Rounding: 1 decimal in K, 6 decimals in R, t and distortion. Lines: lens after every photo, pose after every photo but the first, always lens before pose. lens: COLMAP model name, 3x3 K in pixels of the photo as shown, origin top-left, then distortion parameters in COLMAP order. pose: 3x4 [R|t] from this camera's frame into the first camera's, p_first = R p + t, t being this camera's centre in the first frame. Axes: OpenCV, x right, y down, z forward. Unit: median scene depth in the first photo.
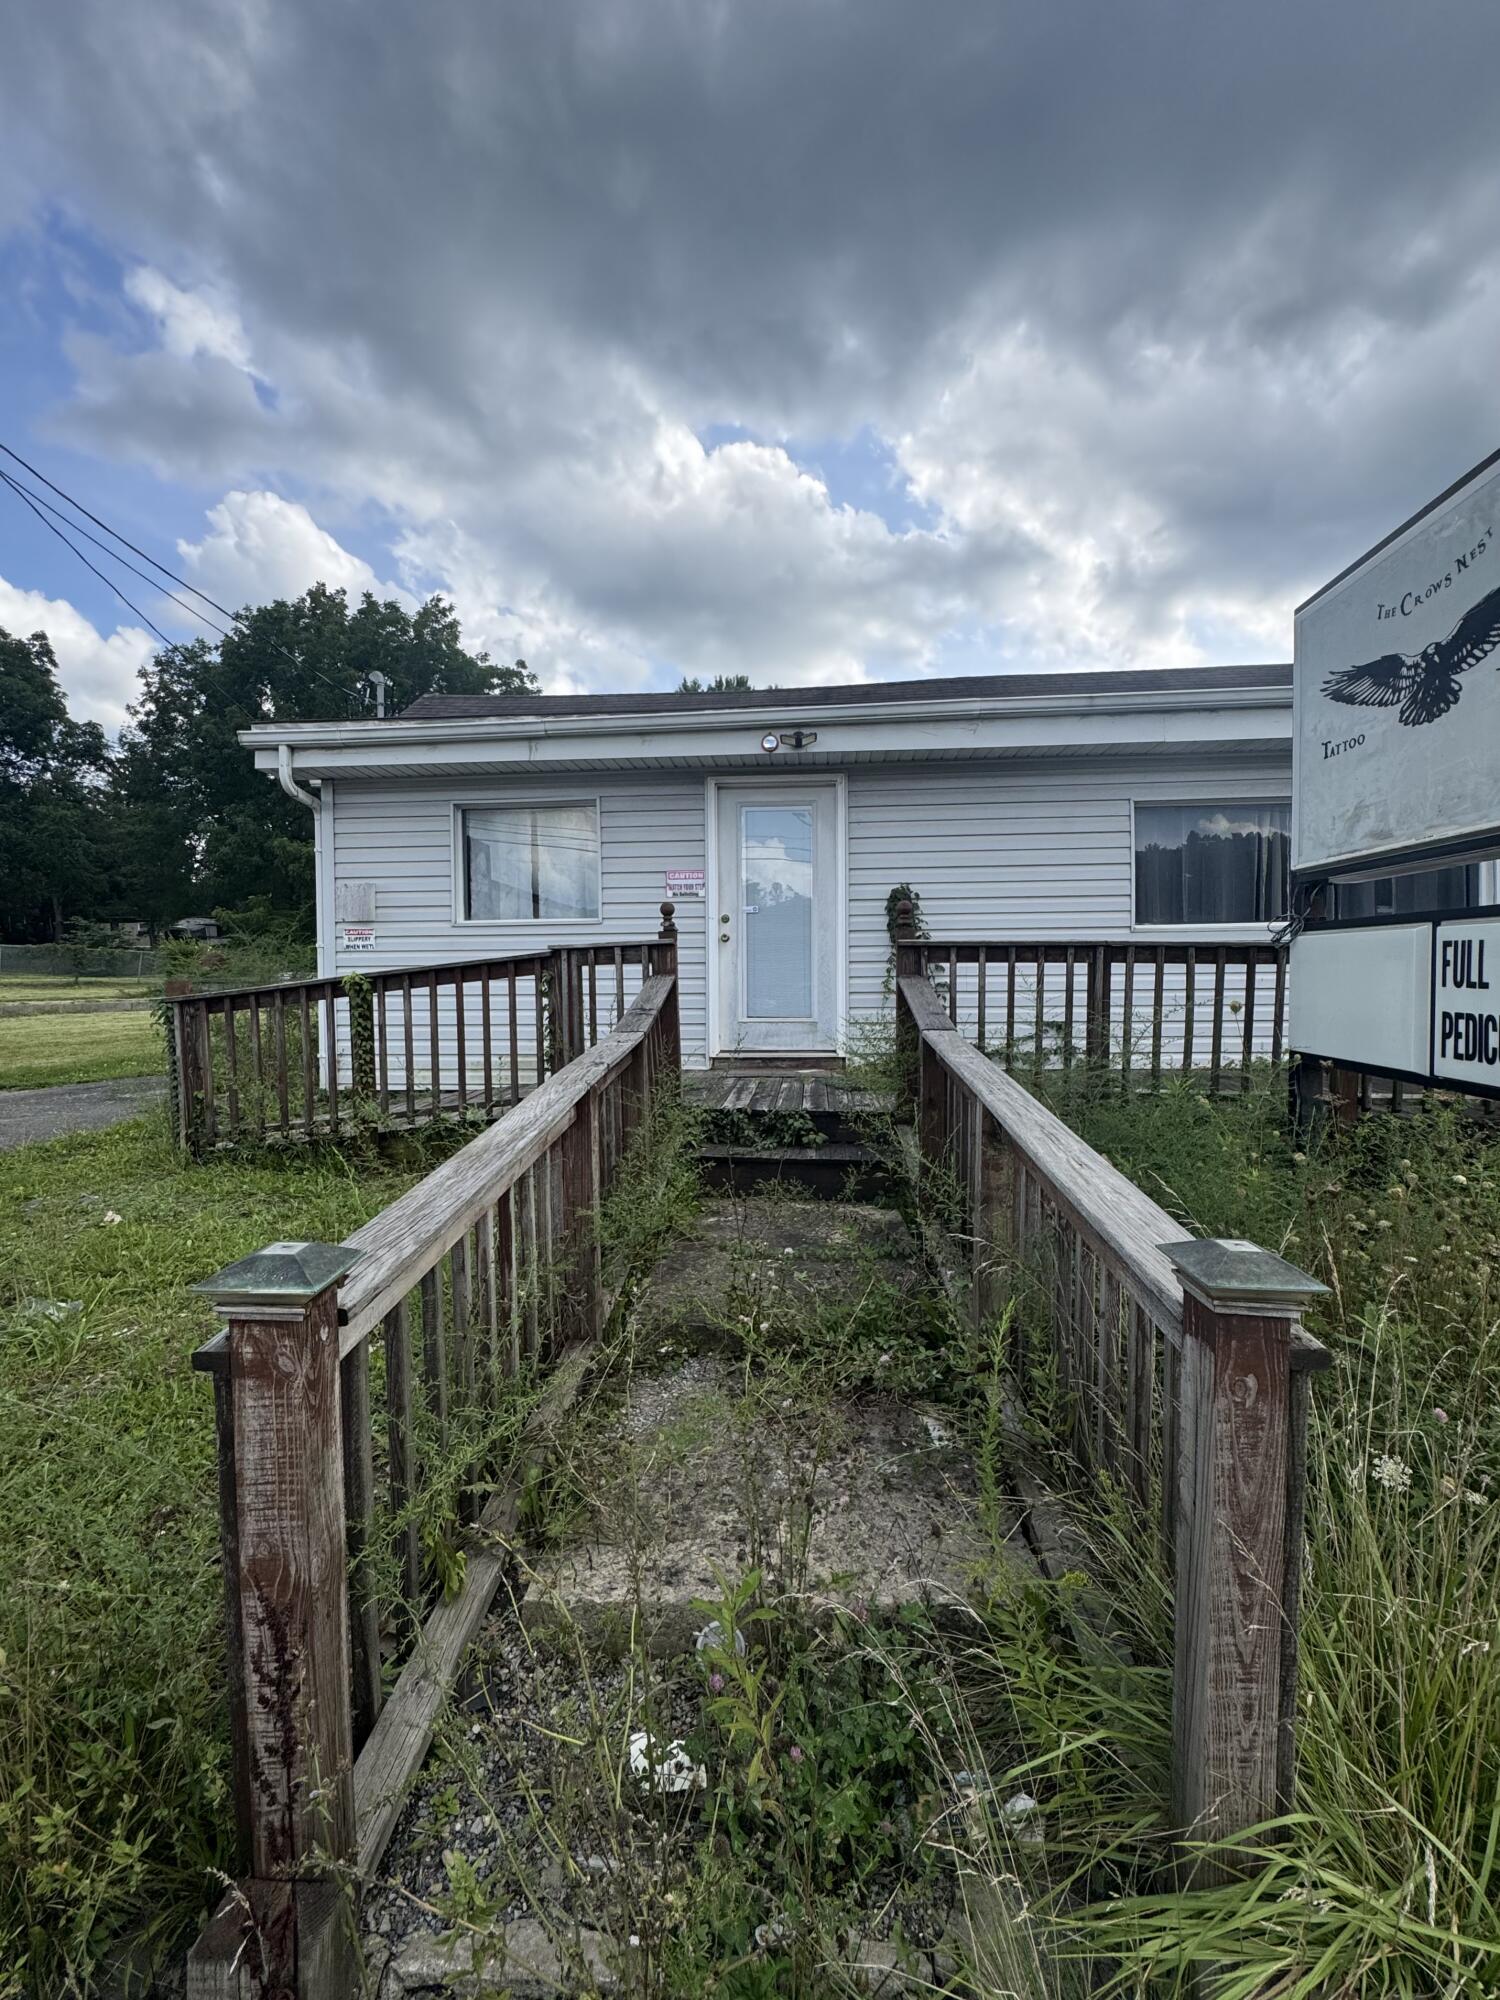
lens RADIAL K [[805.8, 0, 750.0], [0, 805.8, 1000.0], [0, 0, 1]] dist [-0.000055, 0.000451]
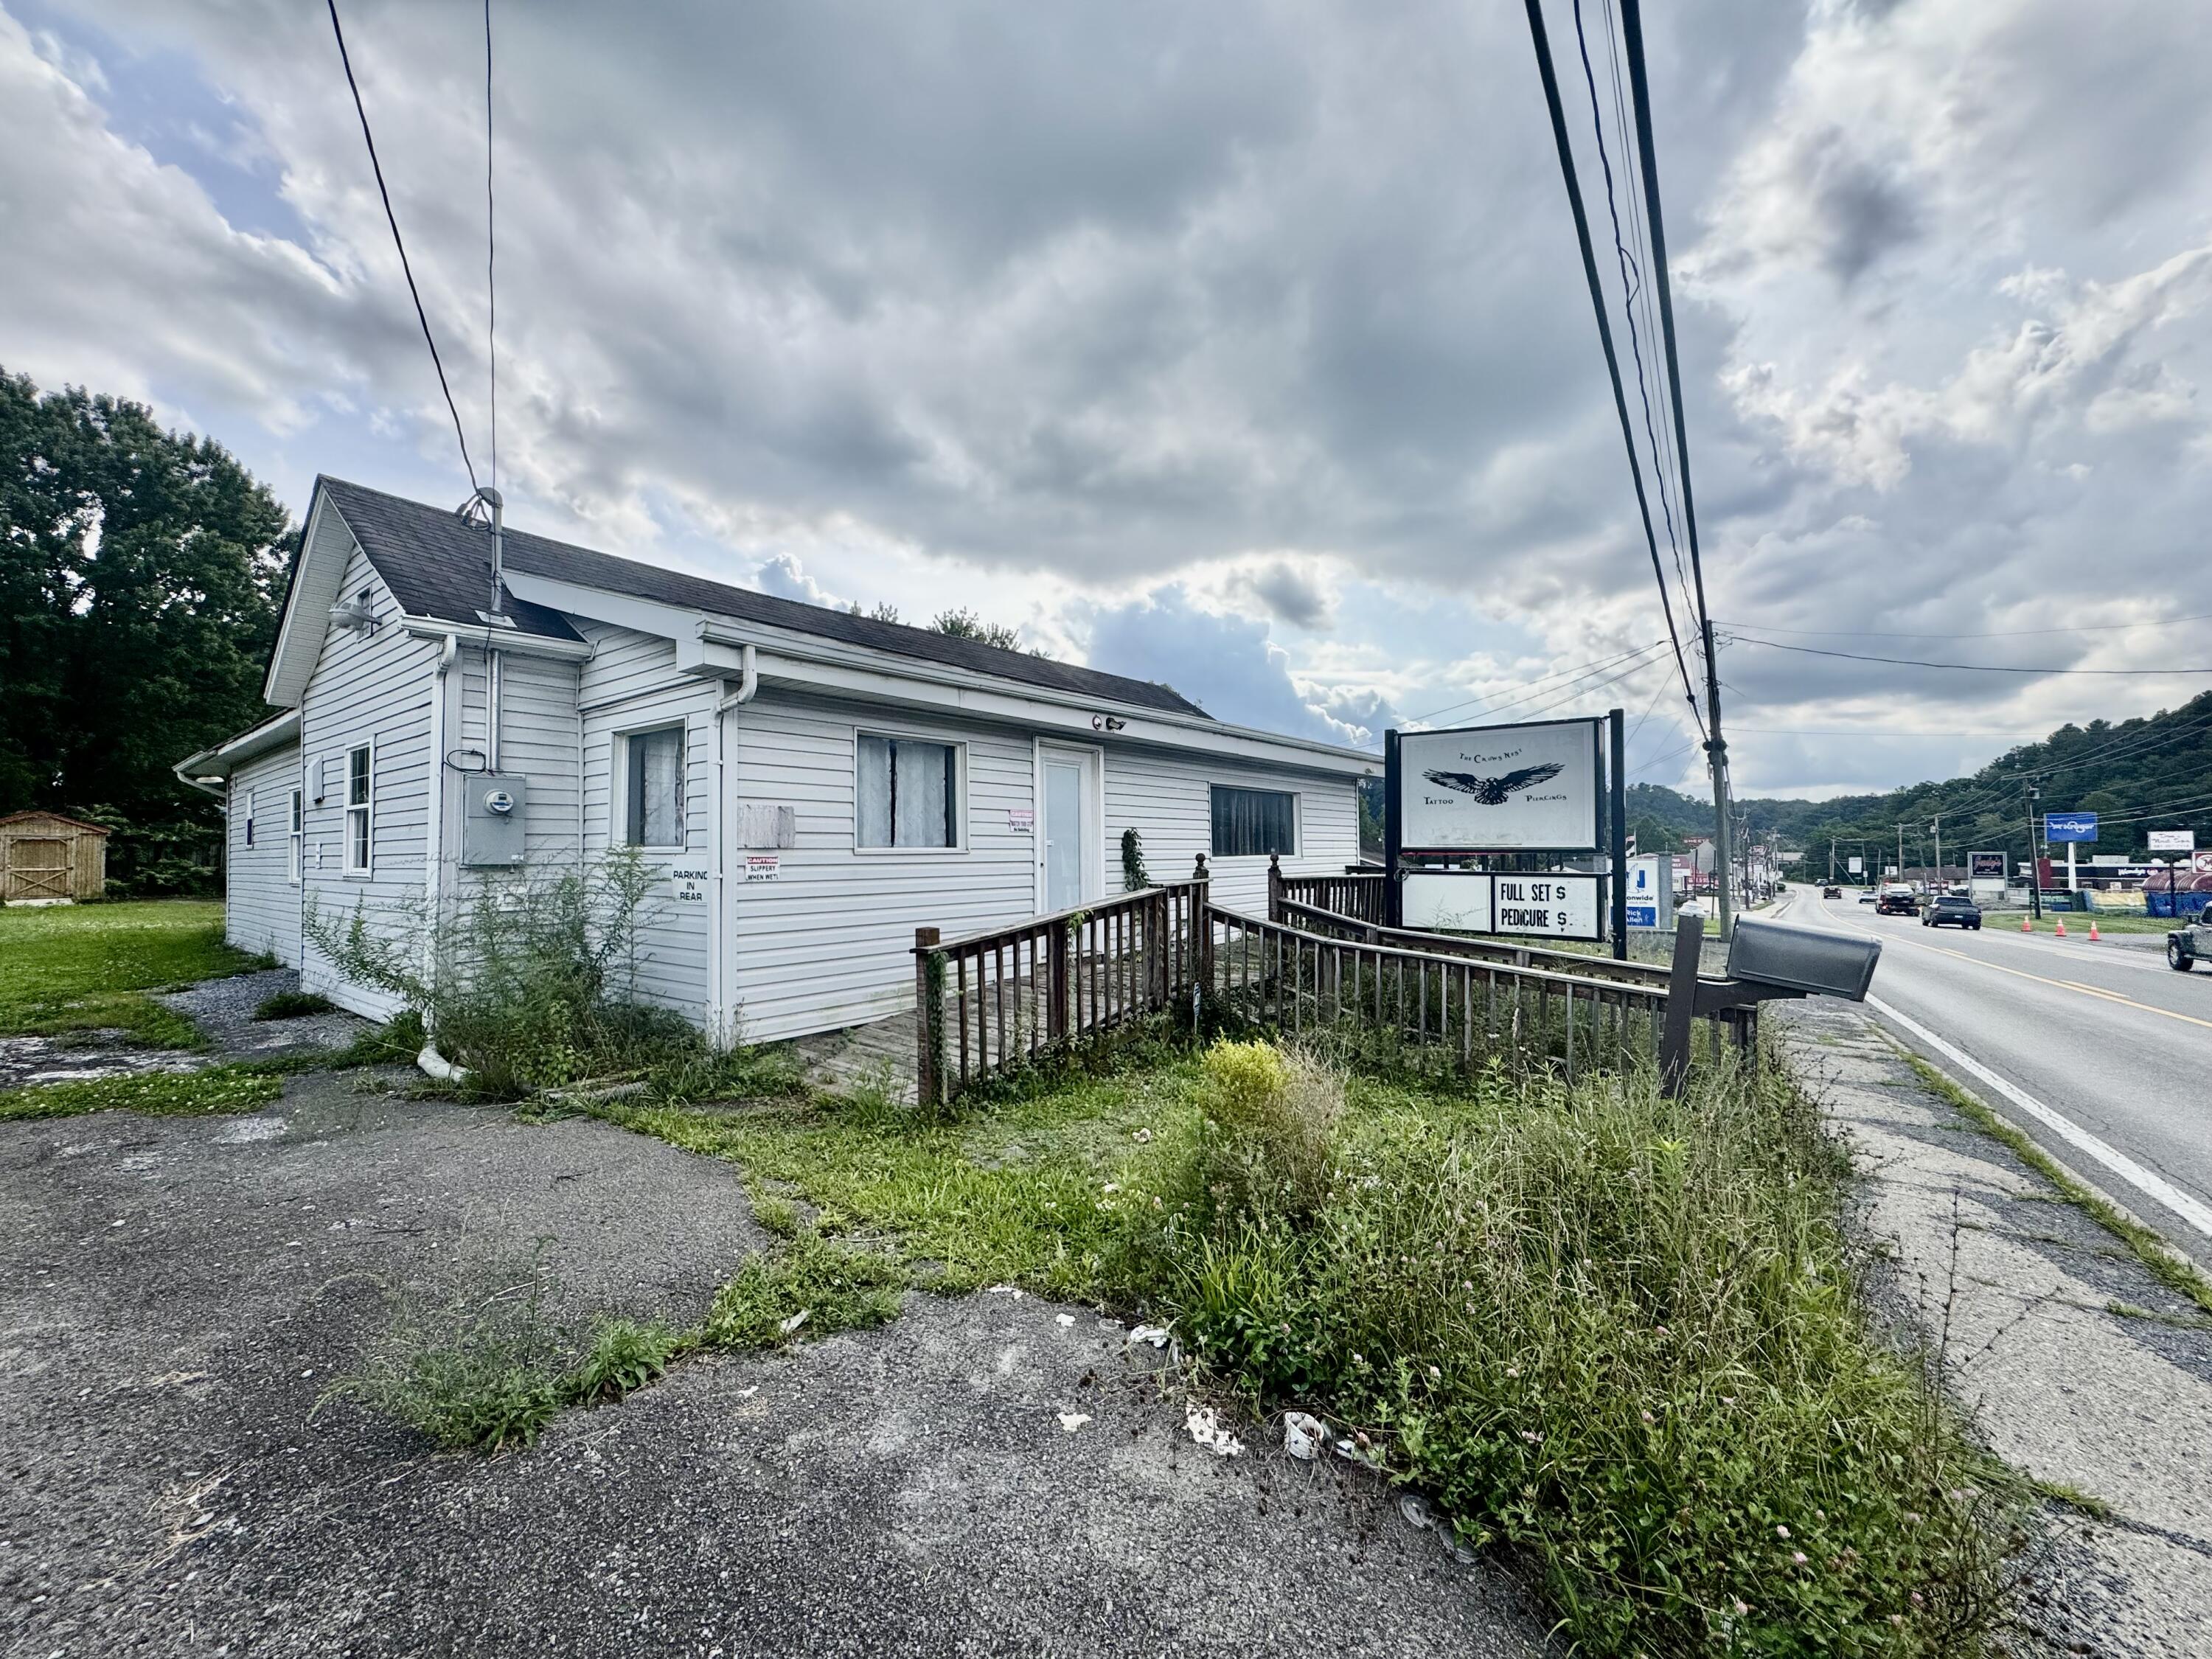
lens RADIAL K [[891.2, 0, 1106.0], [0, 891.2, 829.5], [0, 0, 1]] dist [-0.000055, 0.000451]
pose [[0.574594, 0.036515, 0.817624, -1.133492], [0.030711, 0.997339, -0.066123, -0.045346], [-0.817862, 0.063104, 0.571943, 0.156122]]
